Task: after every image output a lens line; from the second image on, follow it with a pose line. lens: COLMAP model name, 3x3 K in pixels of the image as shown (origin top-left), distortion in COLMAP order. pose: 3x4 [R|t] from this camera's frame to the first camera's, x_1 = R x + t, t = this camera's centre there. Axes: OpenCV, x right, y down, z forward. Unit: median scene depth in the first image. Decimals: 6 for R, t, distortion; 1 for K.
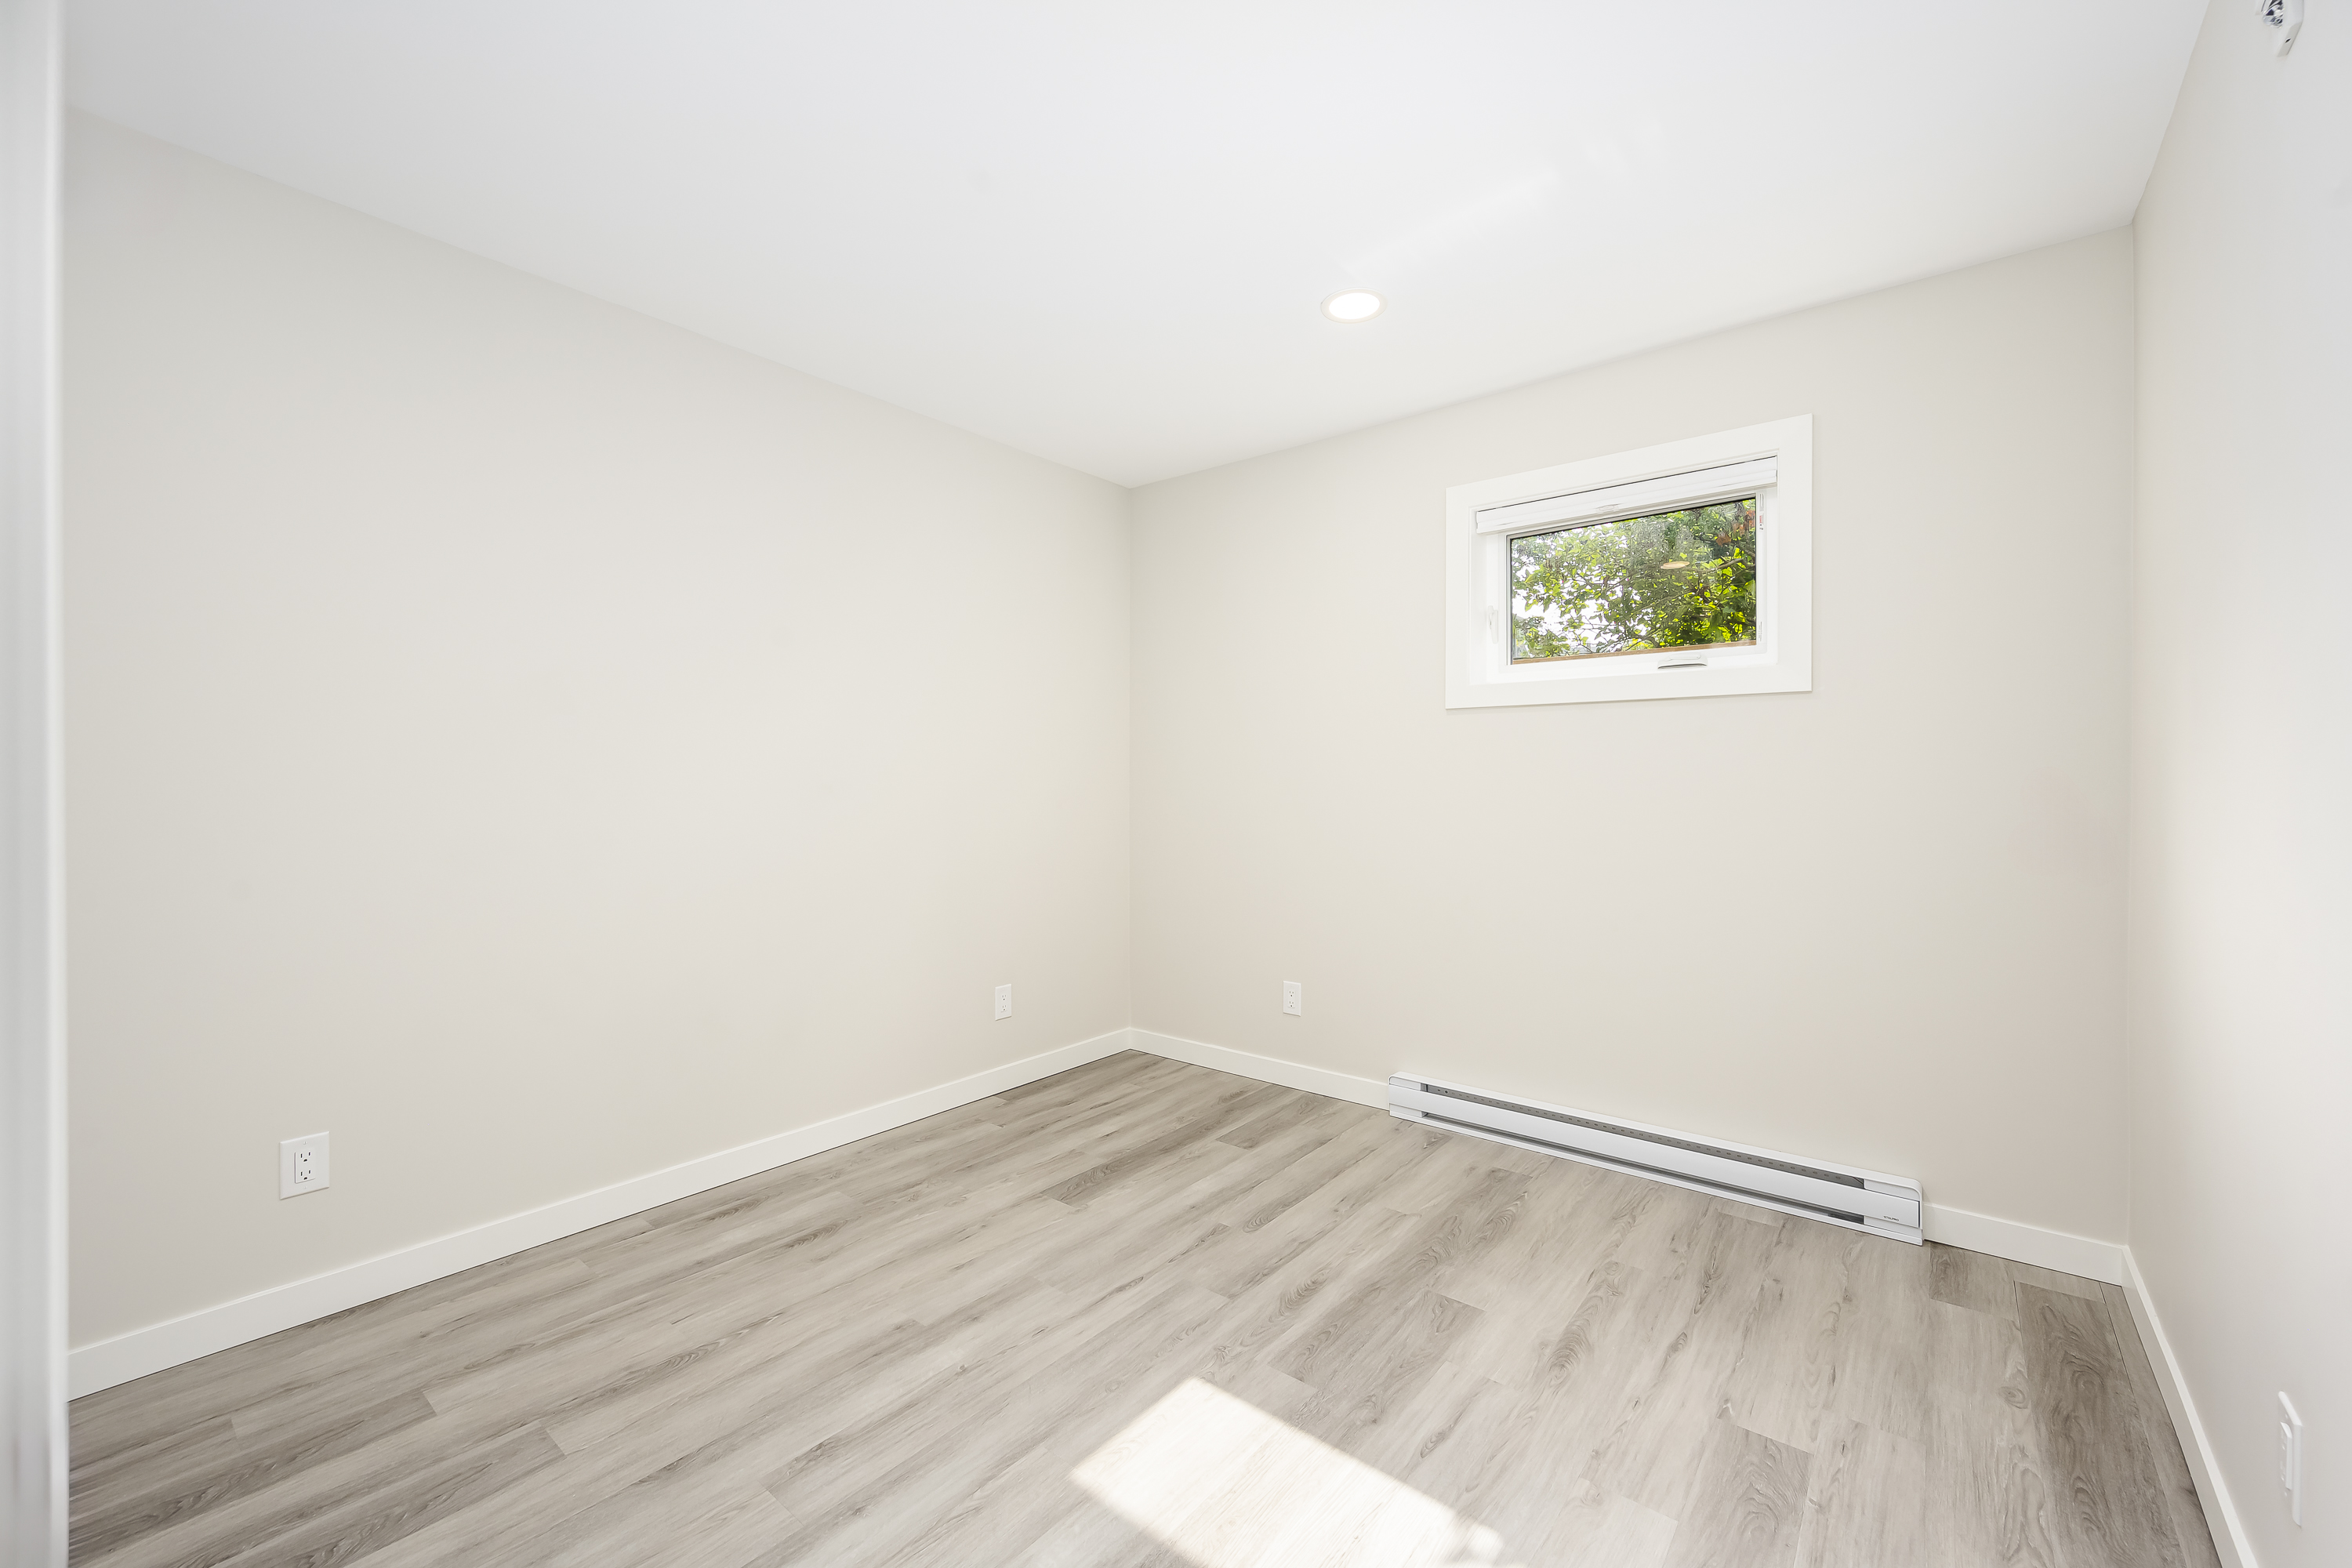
lens RADIAL K [[939.8, 0, 1190.0], [0, 939.8, 780.7], [0, 0, 1]] dist [-0.000437, -0.000290]
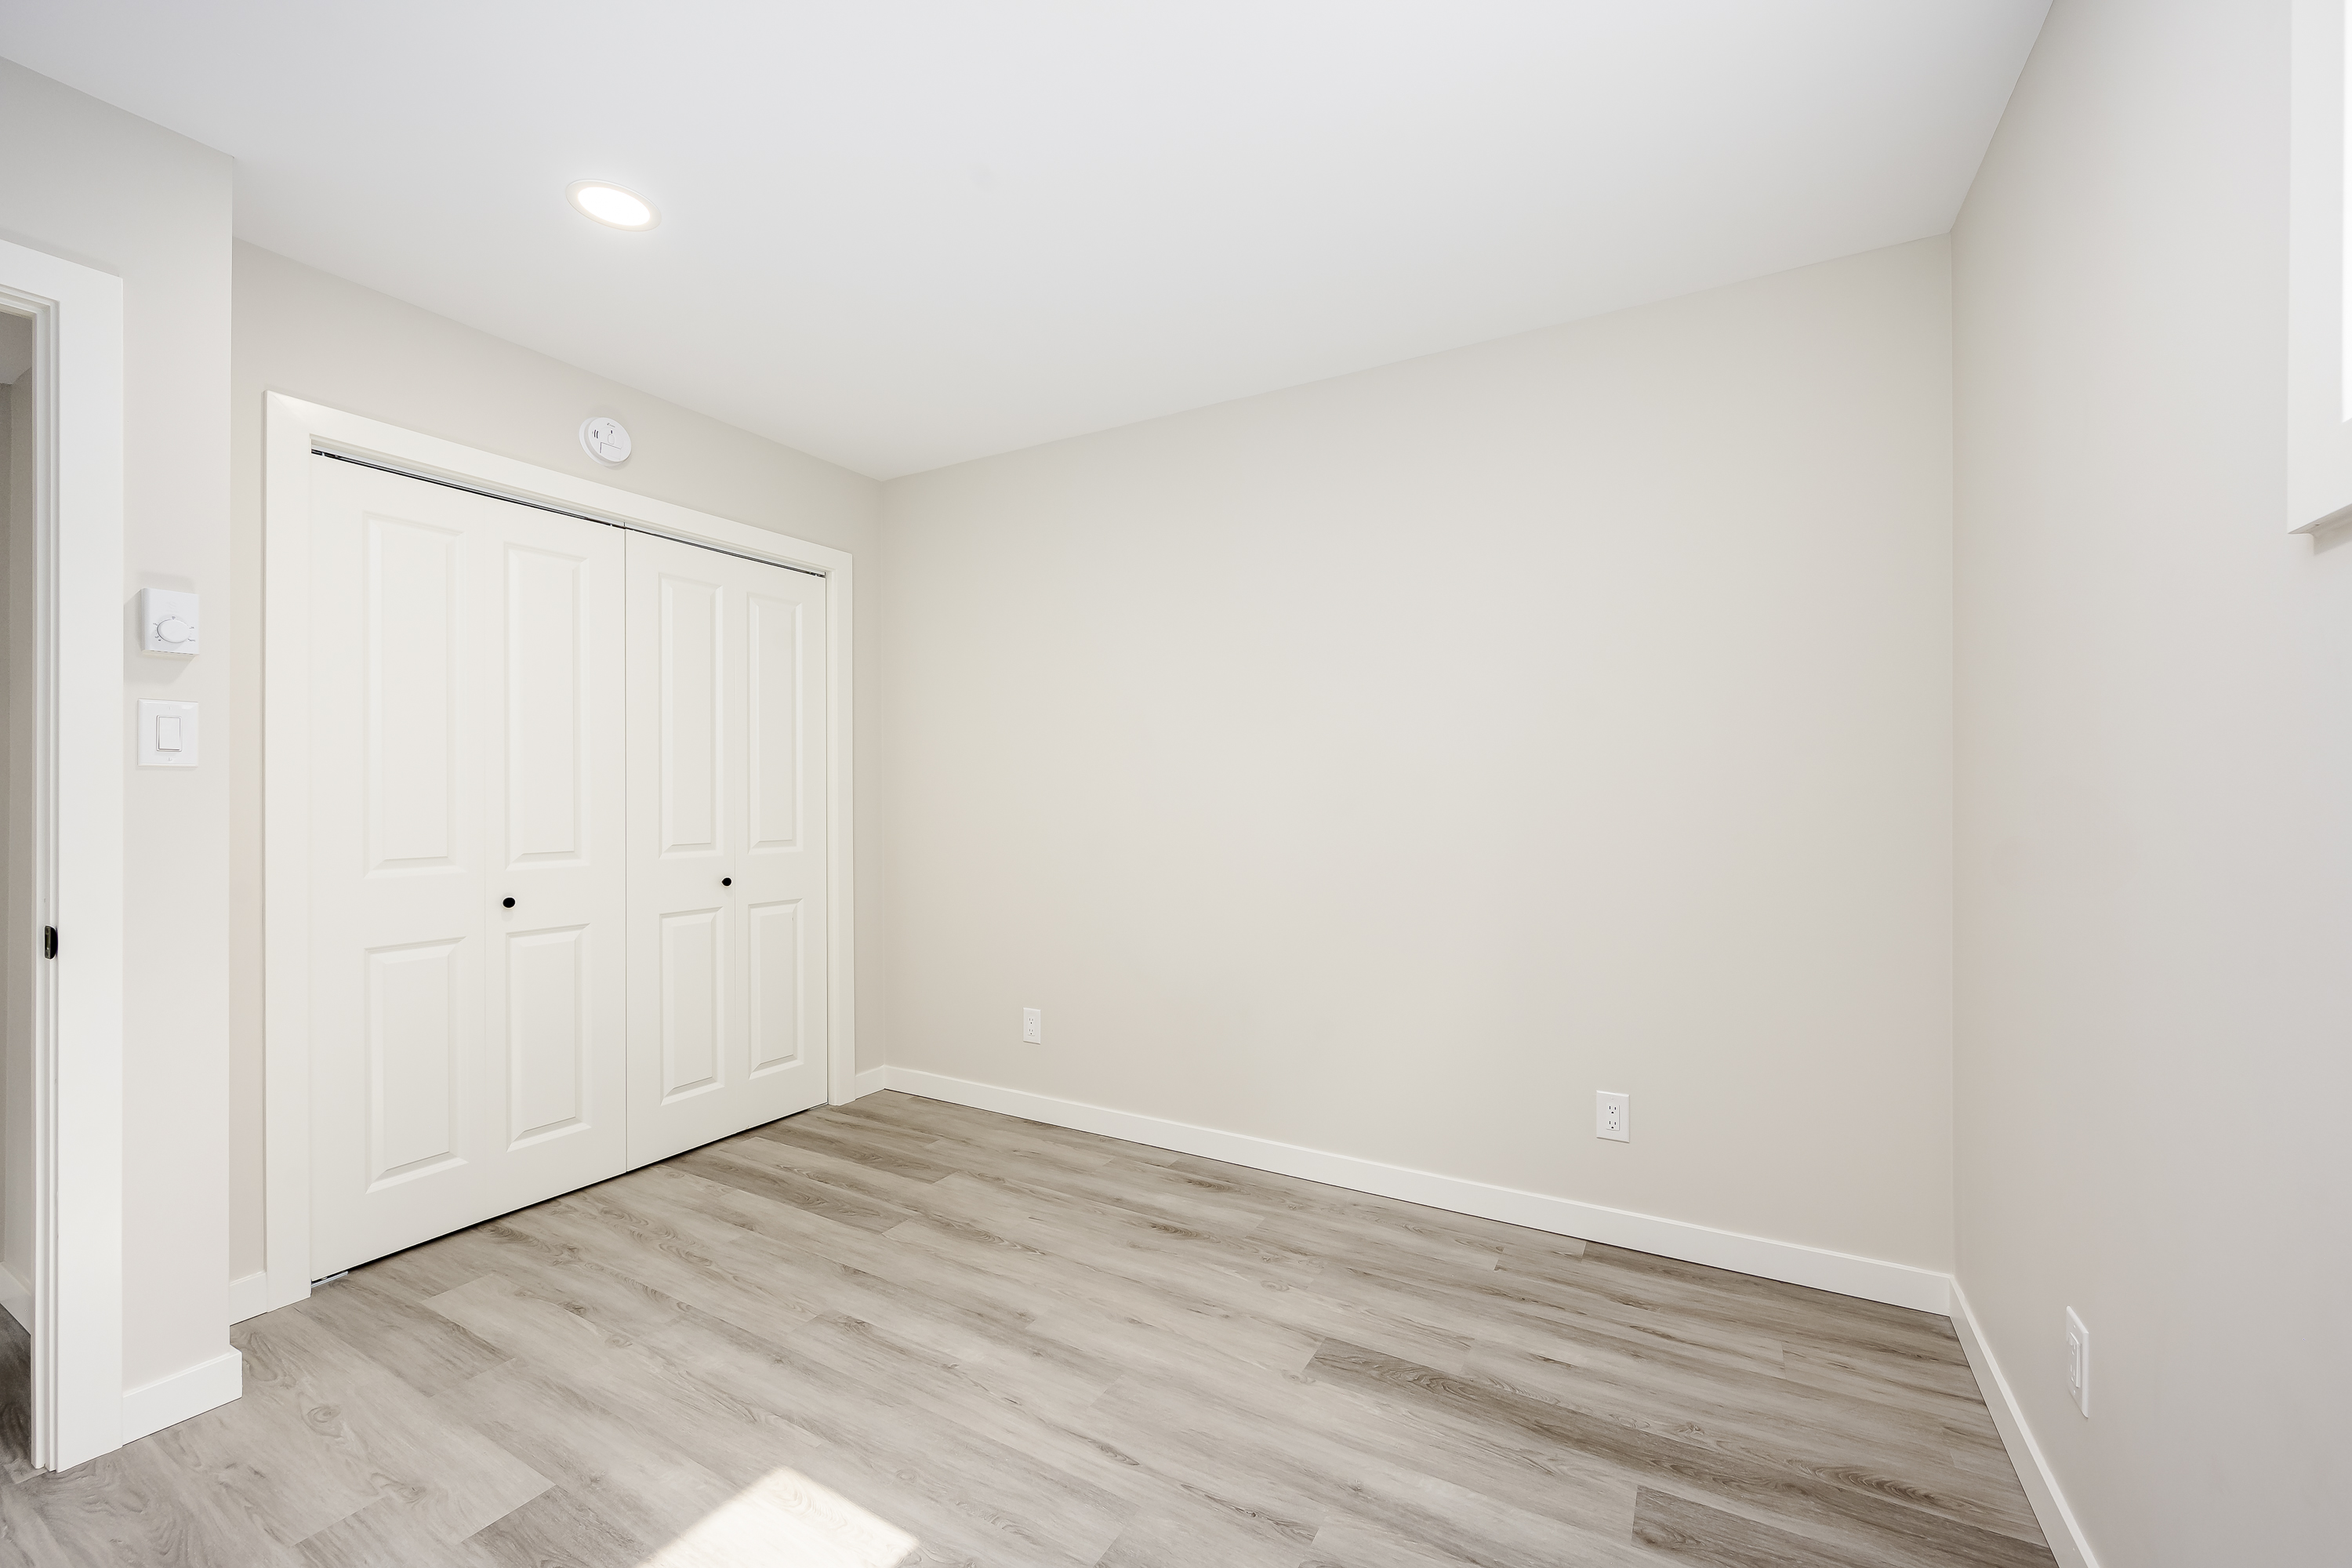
lens RADIAL K [[937.0, 0, 1176.0], [0, 937.0, 784.0], [0, 0, 1]] dist [-0.000296, -0.000145]
pose [[0.157170, -0.008900, -0.987531, 0.644080], [0.001265, 0.999960, -0.008811, -0.005844], [0.987571, 0.000136, 0.157175, 0.845215]]
